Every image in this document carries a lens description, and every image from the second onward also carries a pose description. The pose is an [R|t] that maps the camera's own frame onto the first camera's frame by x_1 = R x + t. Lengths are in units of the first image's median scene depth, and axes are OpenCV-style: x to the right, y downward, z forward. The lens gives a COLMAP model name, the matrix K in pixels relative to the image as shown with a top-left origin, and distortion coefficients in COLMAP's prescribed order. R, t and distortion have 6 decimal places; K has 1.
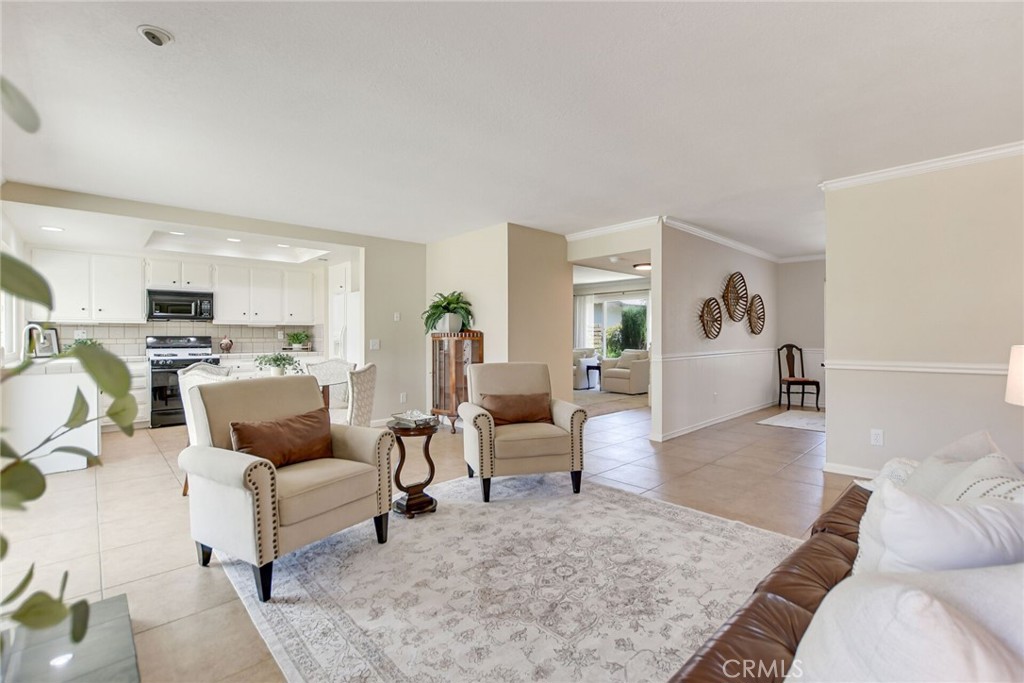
lens RADIAL K [[454.8, 0, 509.9], [0, 454.8, 341.1], [0, 0, 1]] dist [-0.026179, 0.005052]
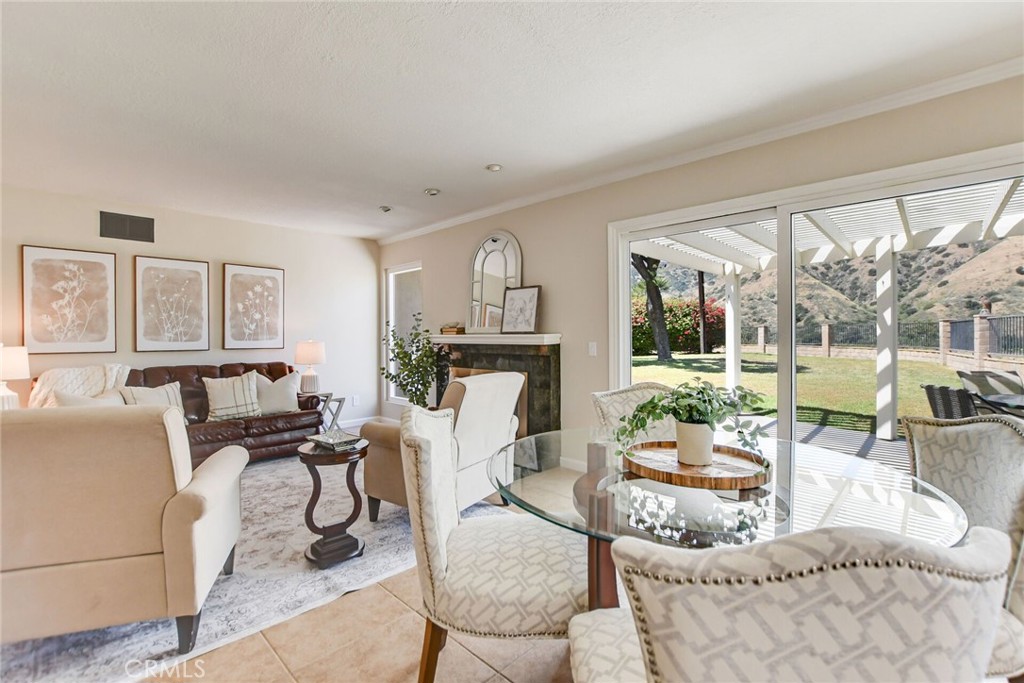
lens RADIAL K [[454.8, 0, 507.3], [0, 454.8, 338.1], [0, 0, 1]] dist [-0.026179, 0.005052]
pose [[-0.998803, 0.012936, -0.047182, -0.470375], [0.012145, 0.999782, 0.017004, -0.017515], [0.047392, 0.016411, -0.998742, 1.774573]]
